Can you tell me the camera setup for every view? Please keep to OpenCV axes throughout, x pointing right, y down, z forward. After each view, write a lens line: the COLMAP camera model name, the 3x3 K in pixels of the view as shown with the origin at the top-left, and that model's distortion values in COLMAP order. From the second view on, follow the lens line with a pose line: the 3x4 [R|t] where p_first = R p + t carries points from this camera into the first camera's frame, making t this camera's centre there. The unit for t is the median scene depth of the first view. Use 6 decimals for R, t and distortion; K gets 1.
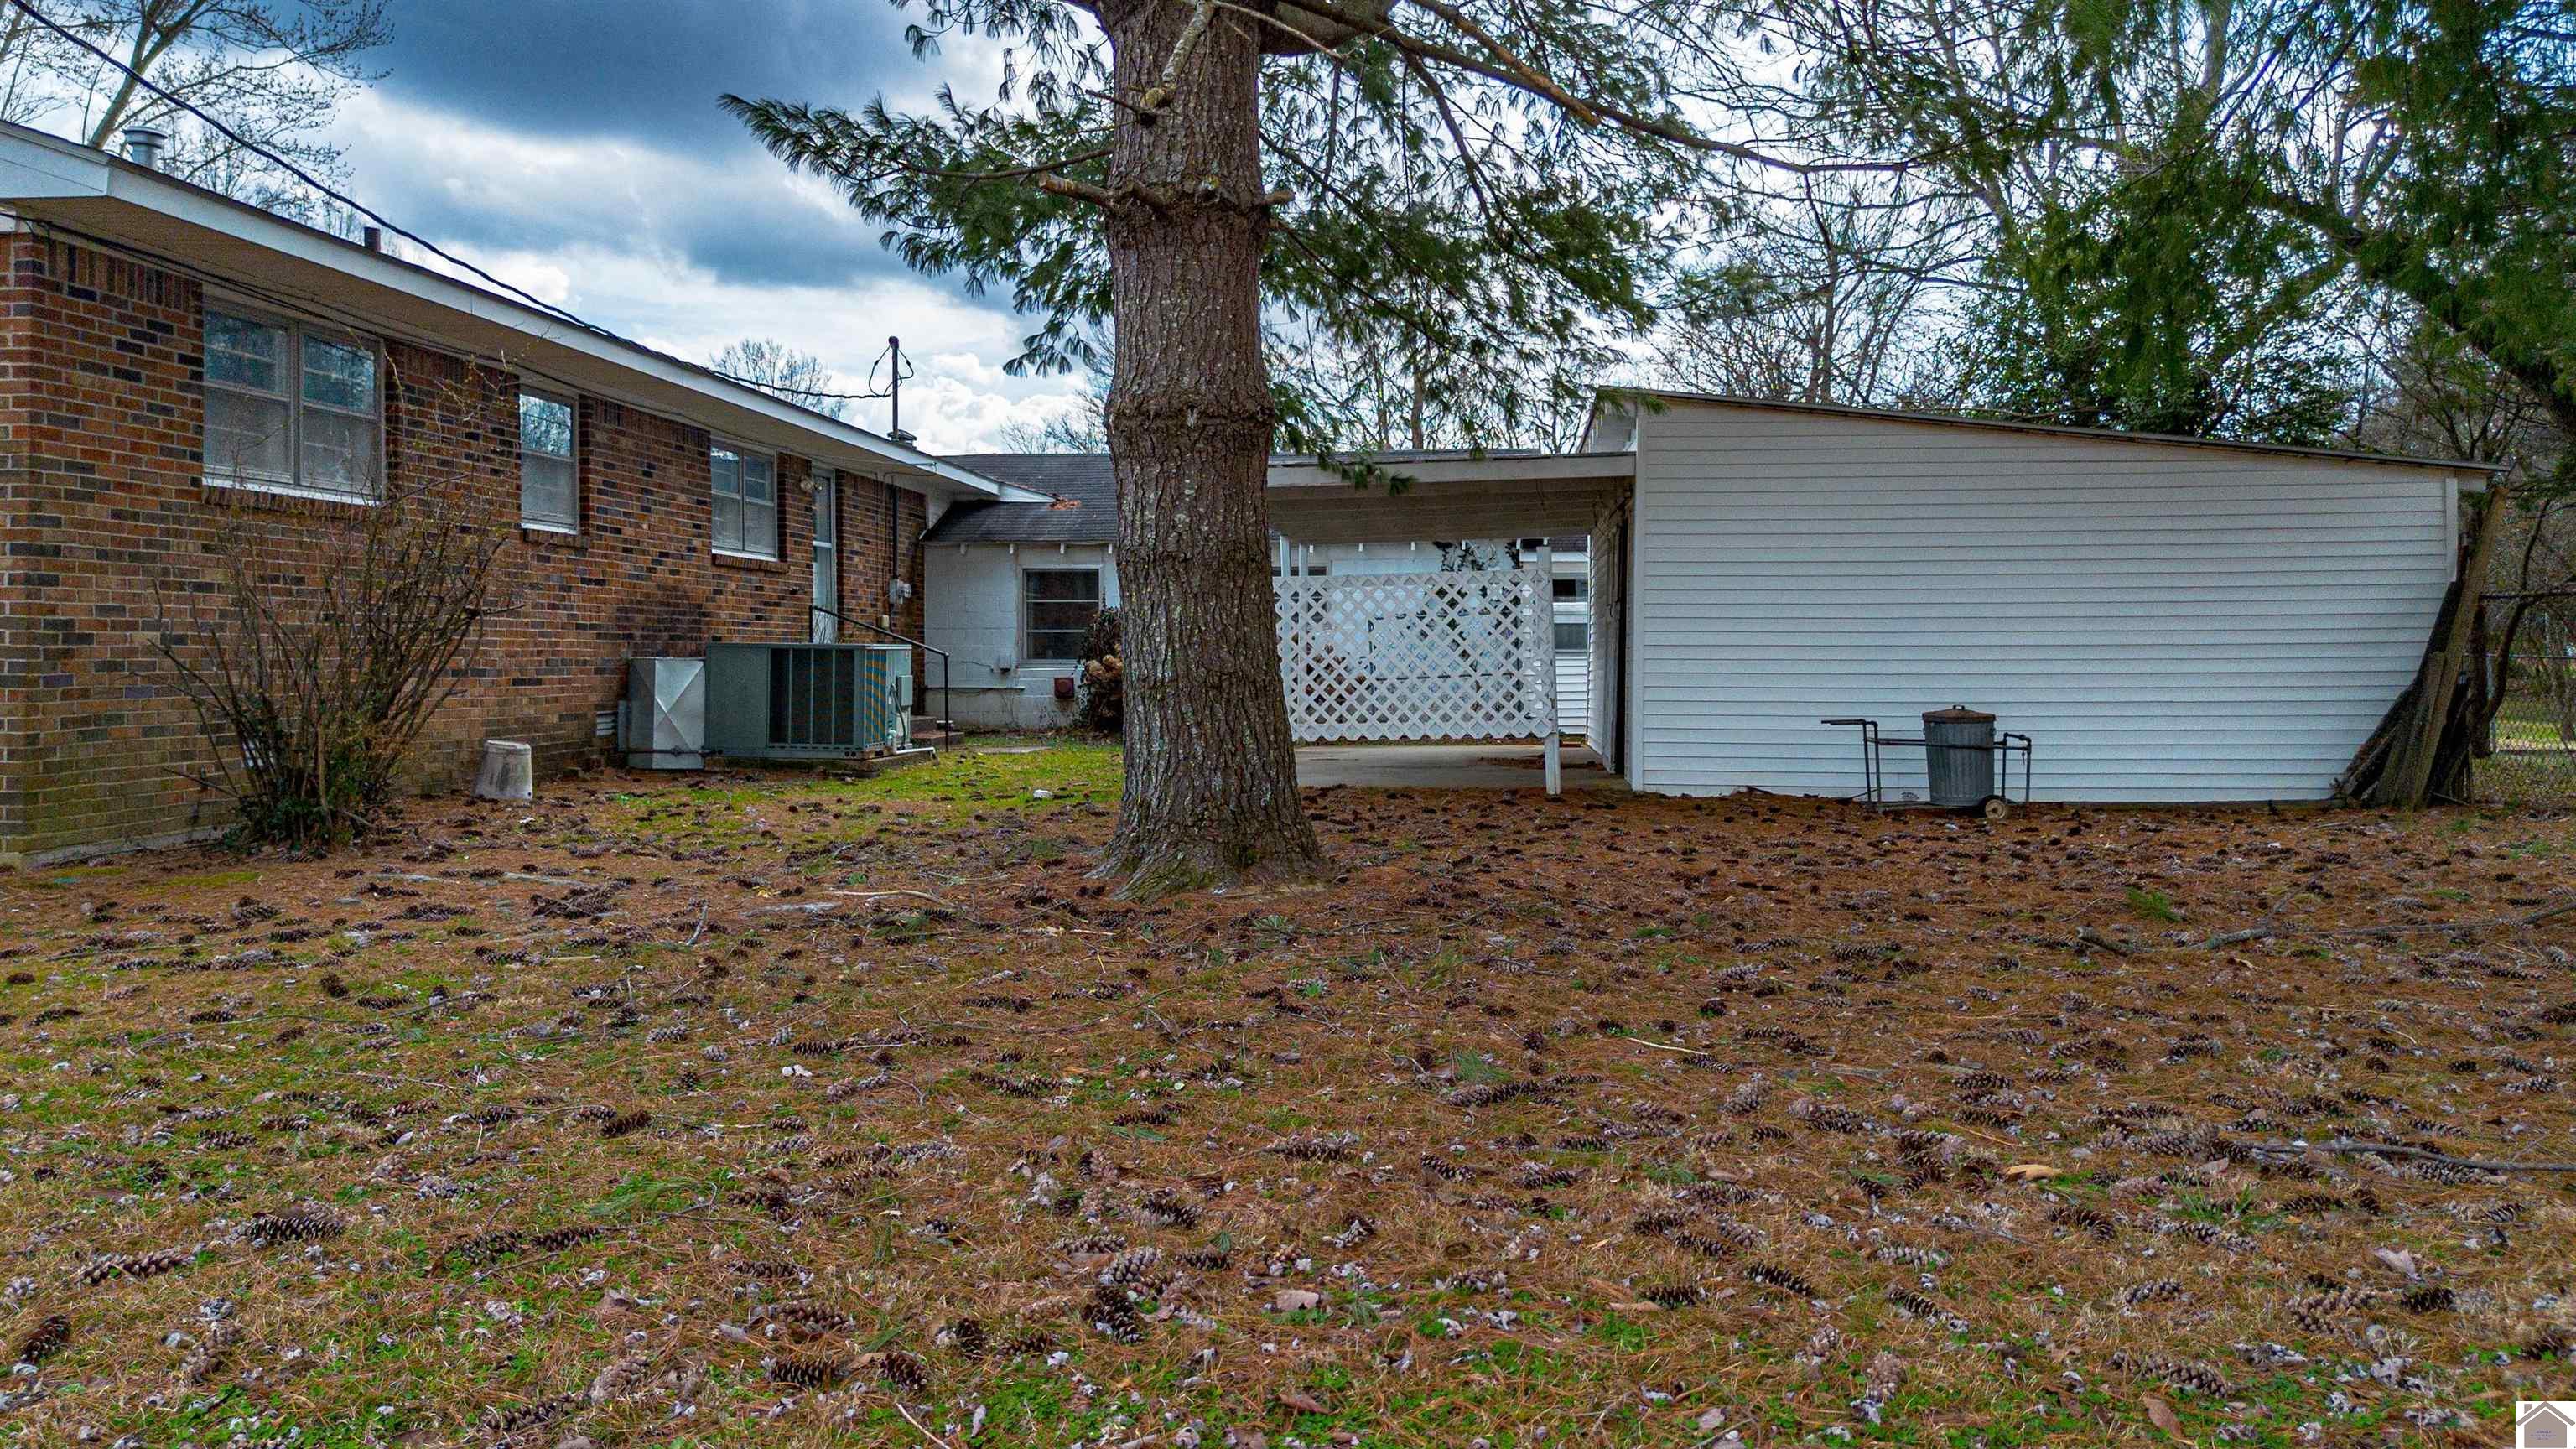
lens RADIAL K [[1850.6, 0, 1296.3], [0, 1850.6, 605.9], [0, 0, 1]] dist [0.068639, -0.060279]
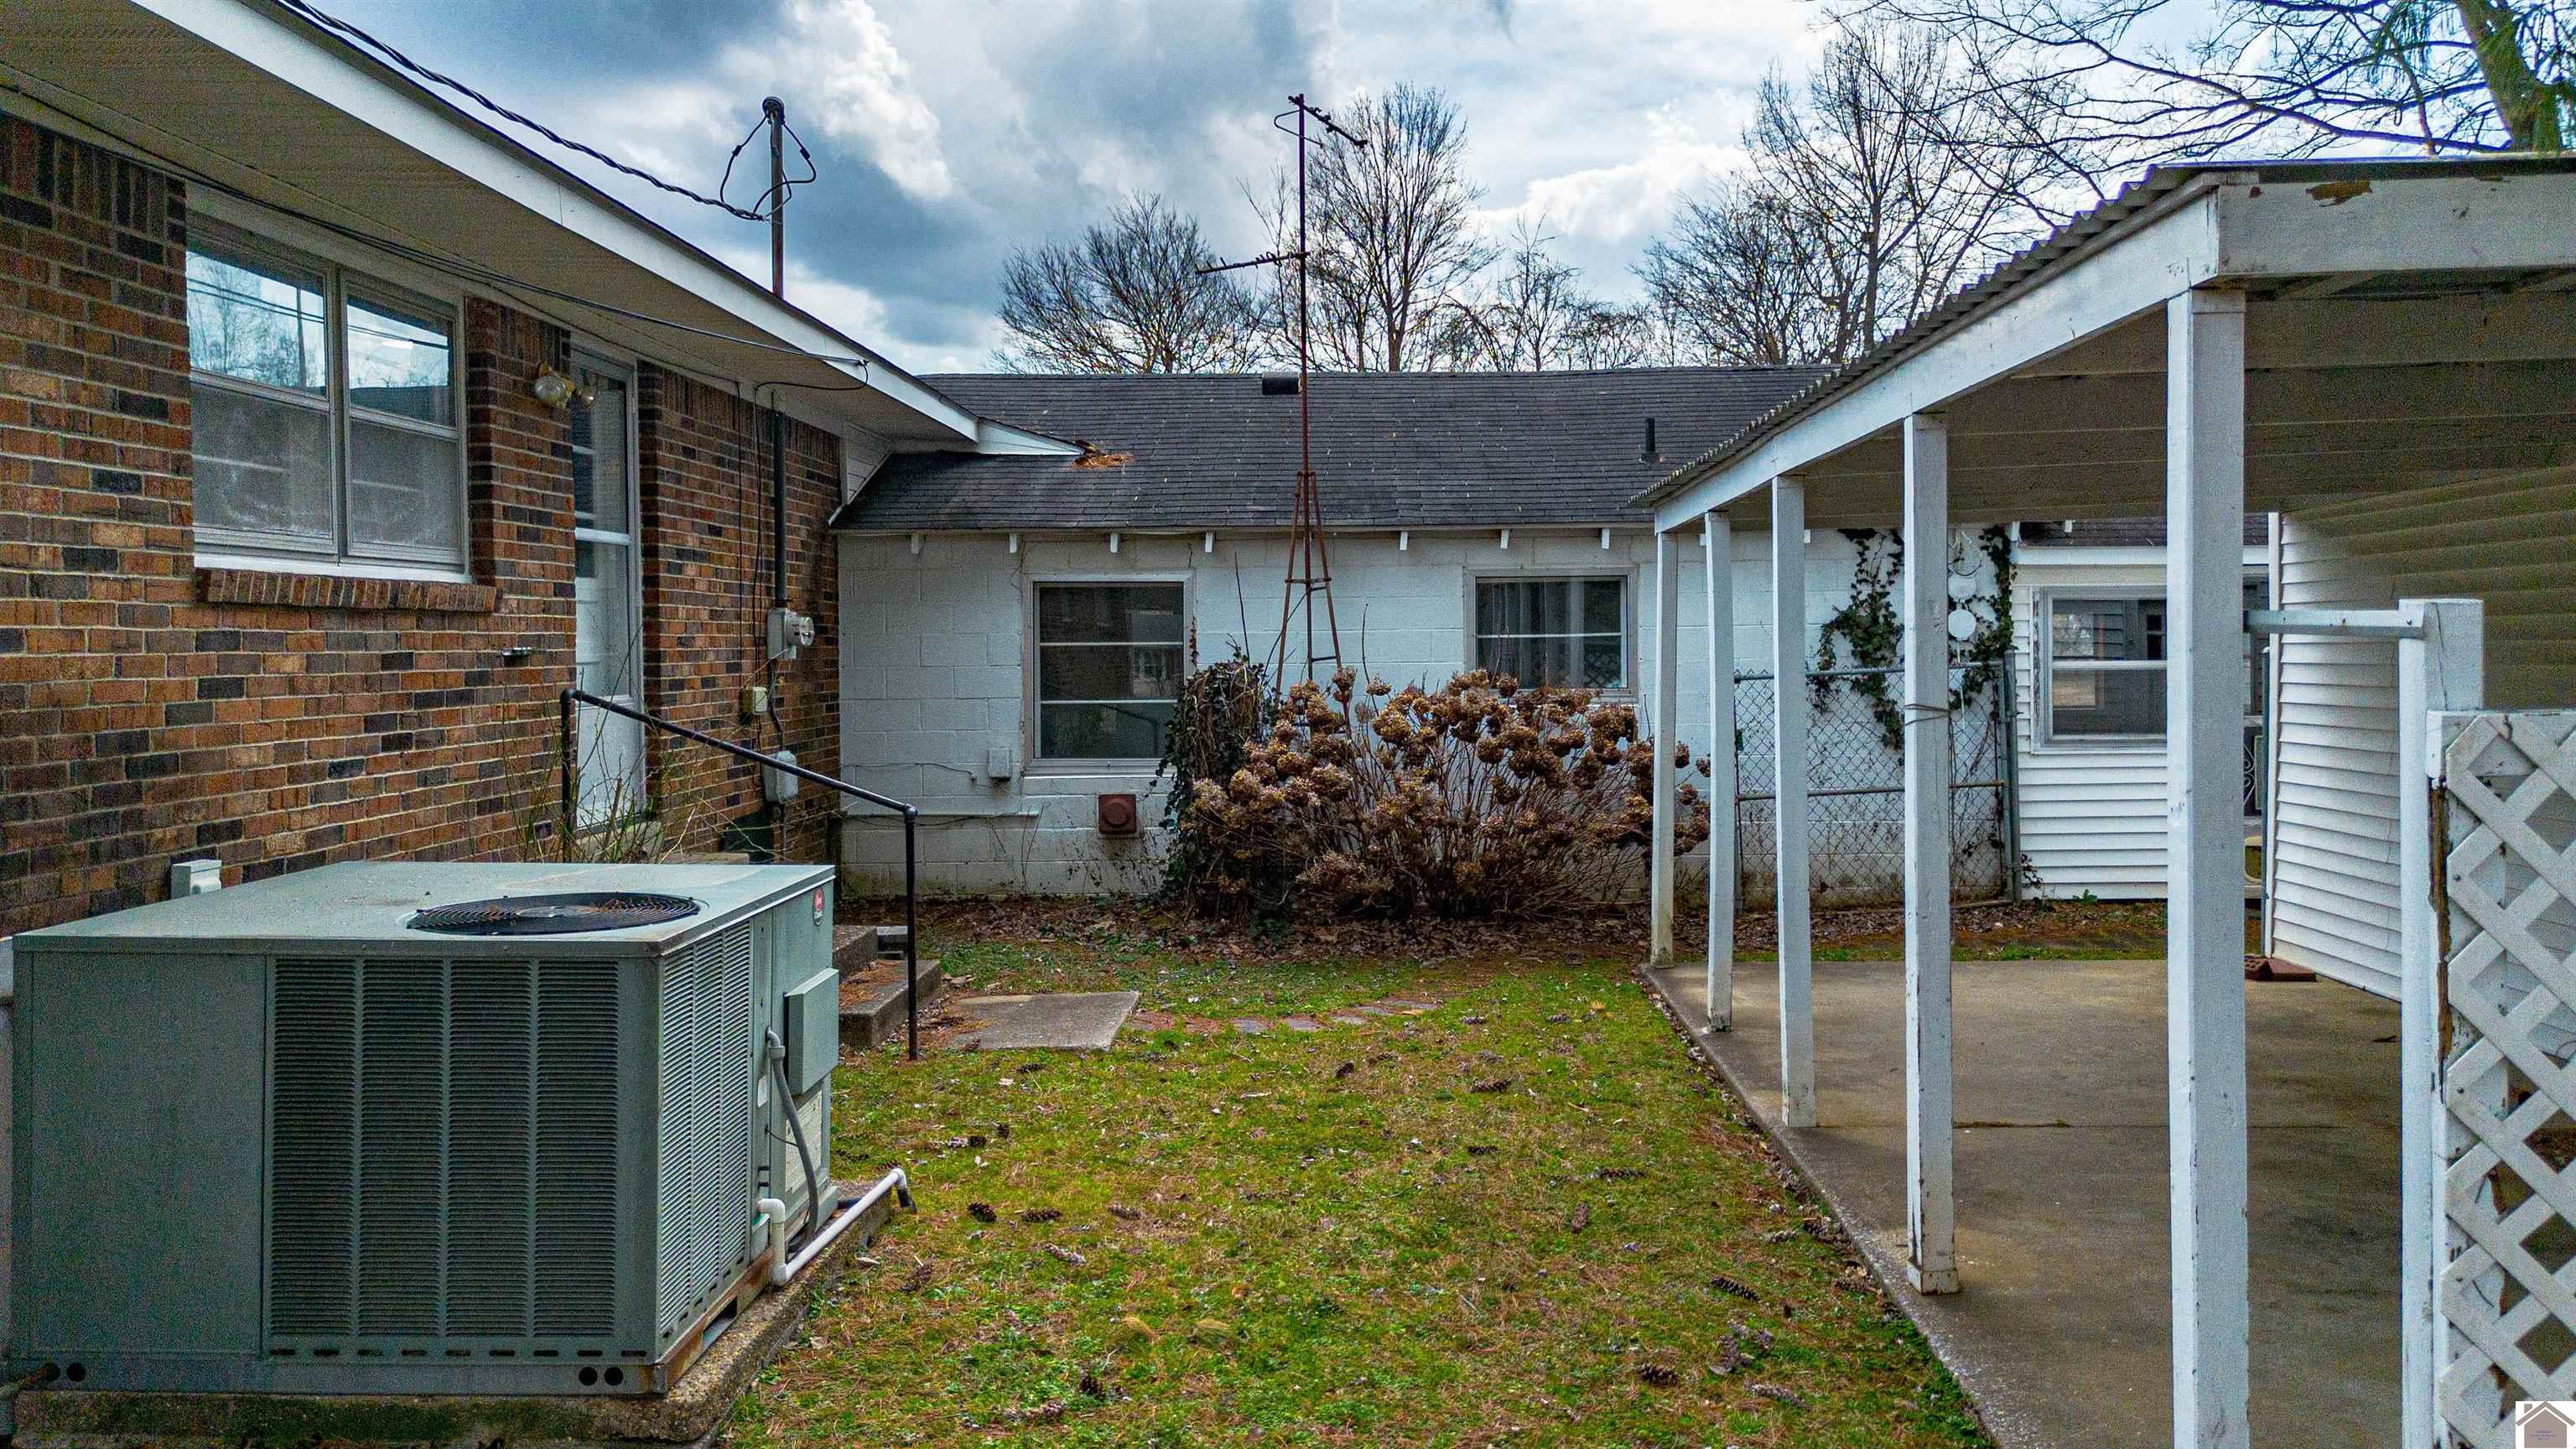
lens RADIAL K [[1850.6, 0, 1296.3], [0, 1850.6, 605.9], [0, 0, 1]] dist [0.068639, -0.060279]
pose [[0.998306, -0.004274, 0.058028, -0.111442], [0.003811, 0.999960, 0.008073, -0.018365], [-0.058061, -0.007838, 0.998282, 0.515334]]
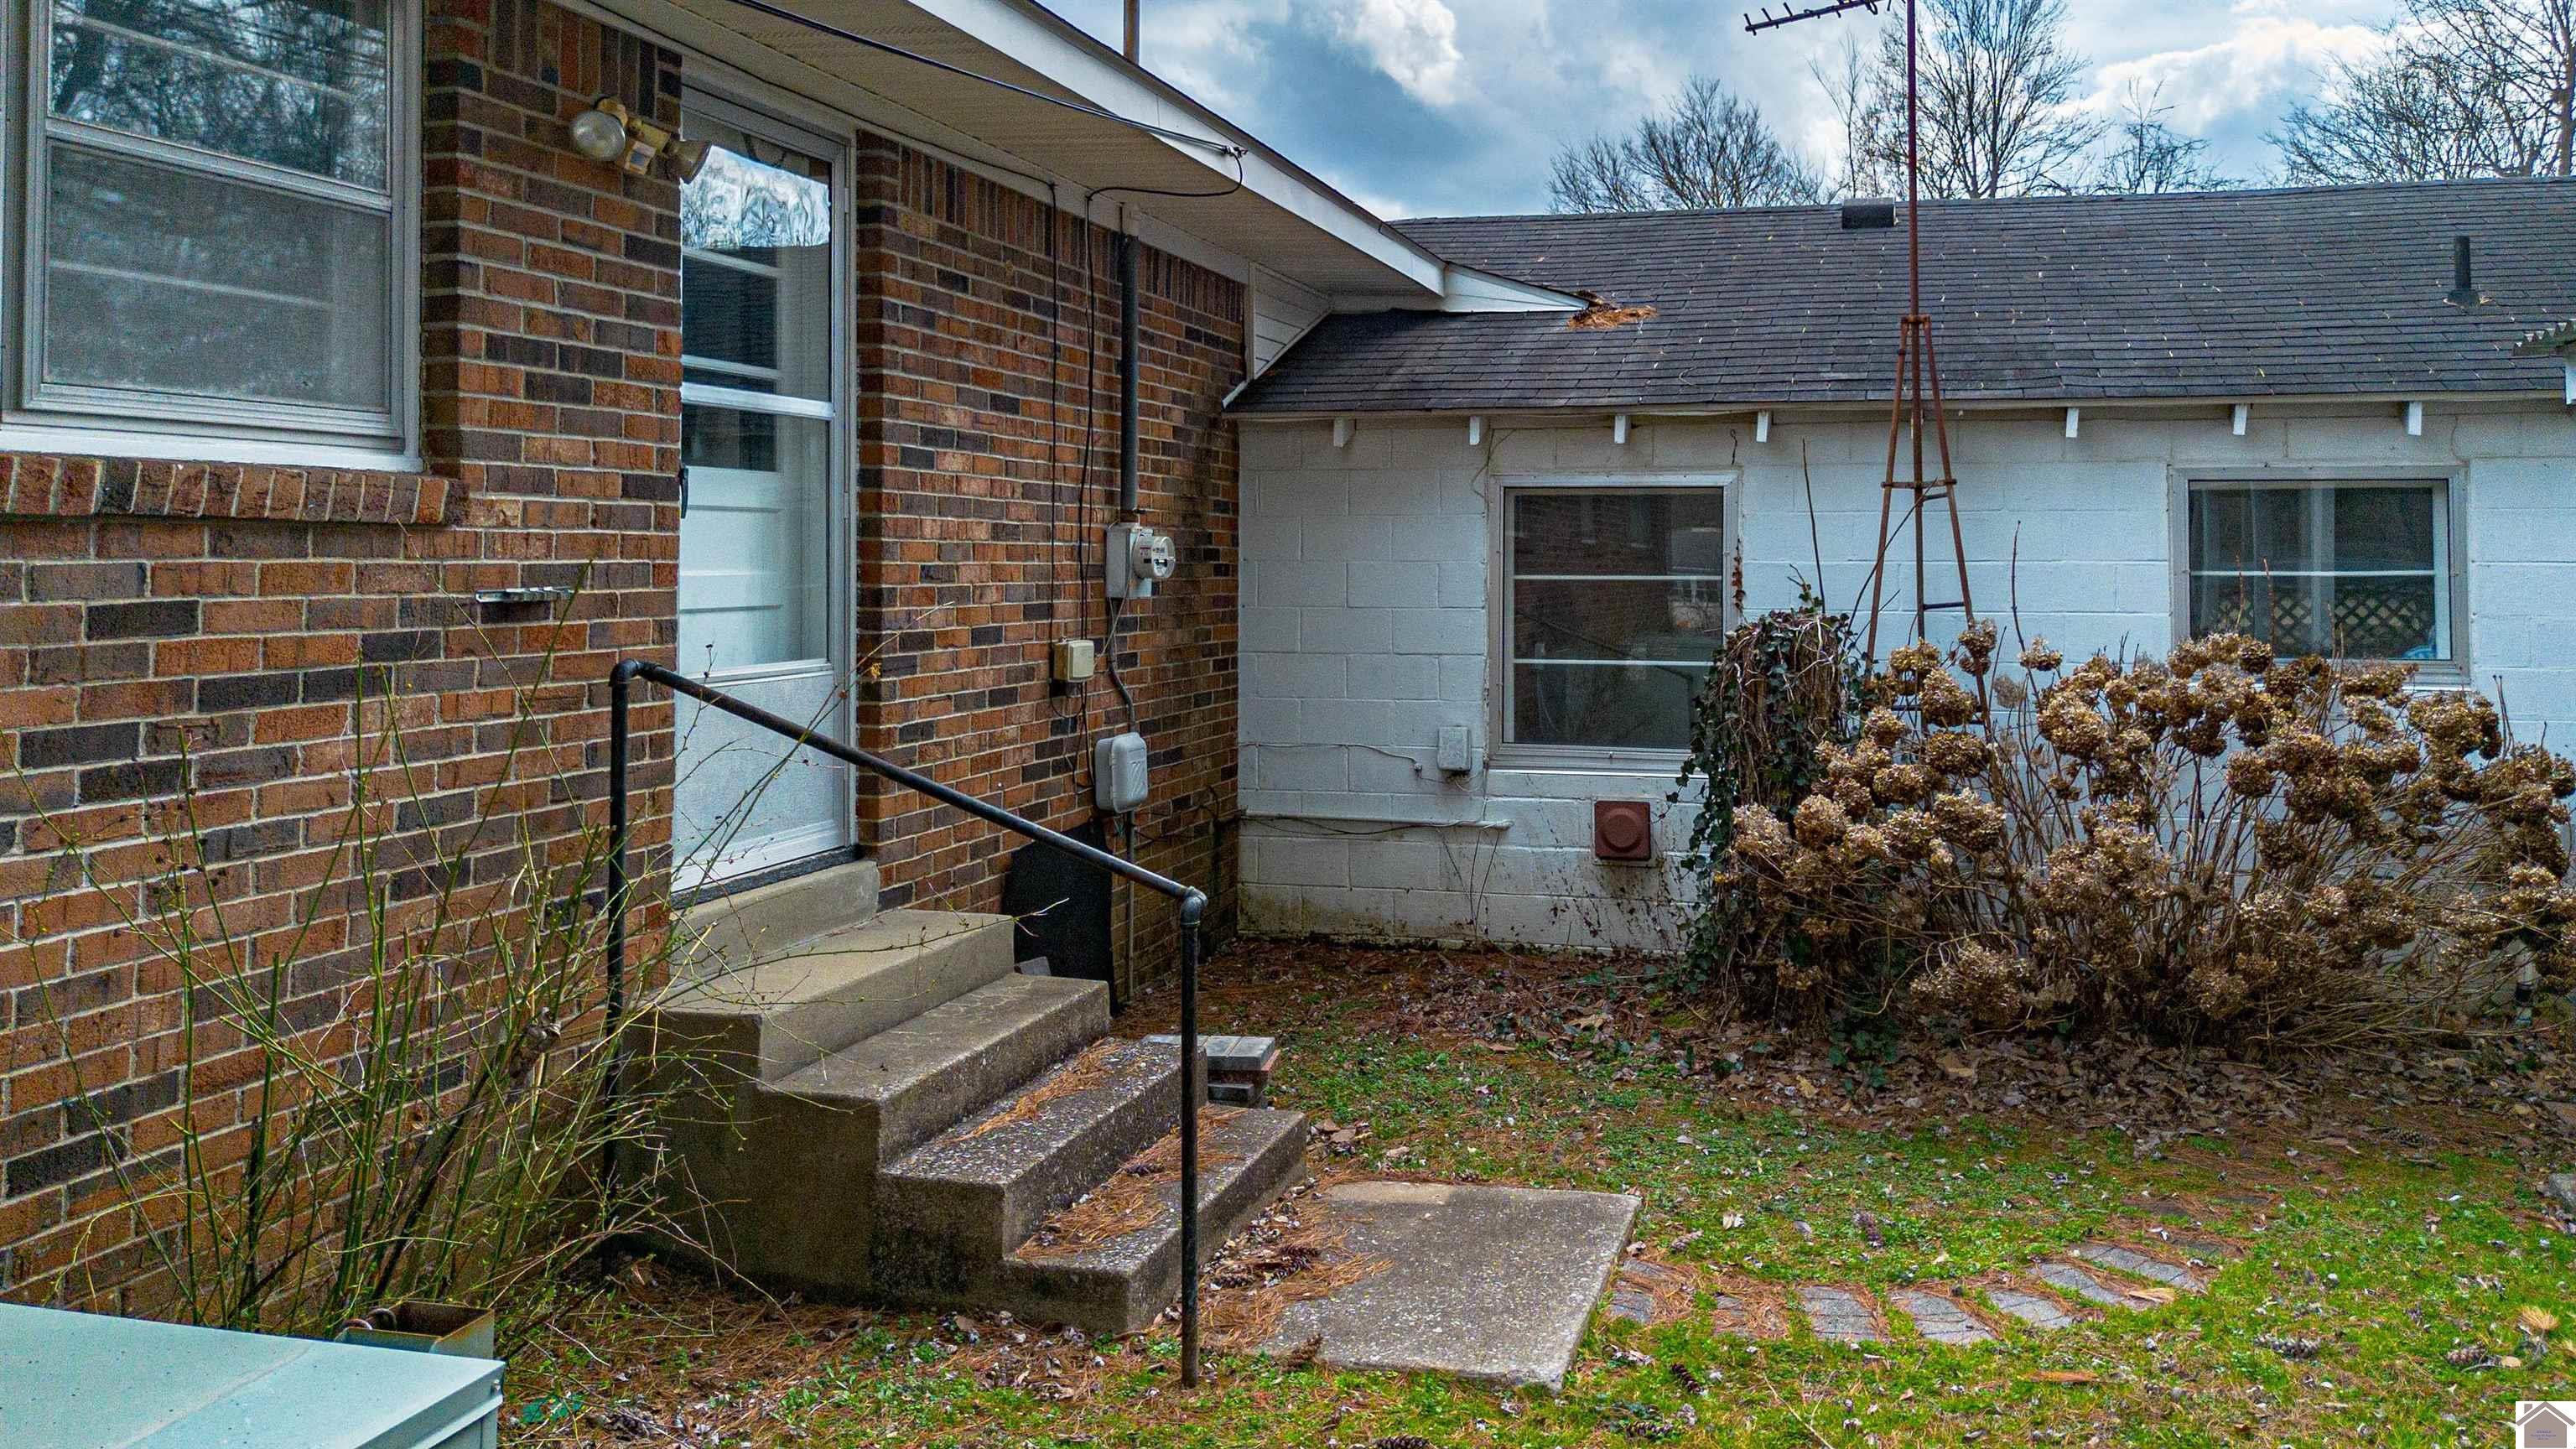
lens RADIAL K [[1877.1, 0, 1474.3], [0, 1877.1, 514.6], [0, 0, 1]] dist [0.137254, -0.192609]
pose [[0.989672, 0.001183, -0.143344, -0.108494], [-0.000811, 0.999996, 0.002657, -0.016733], [0.143347, -0.002513, 0.989669, 0.681634]]
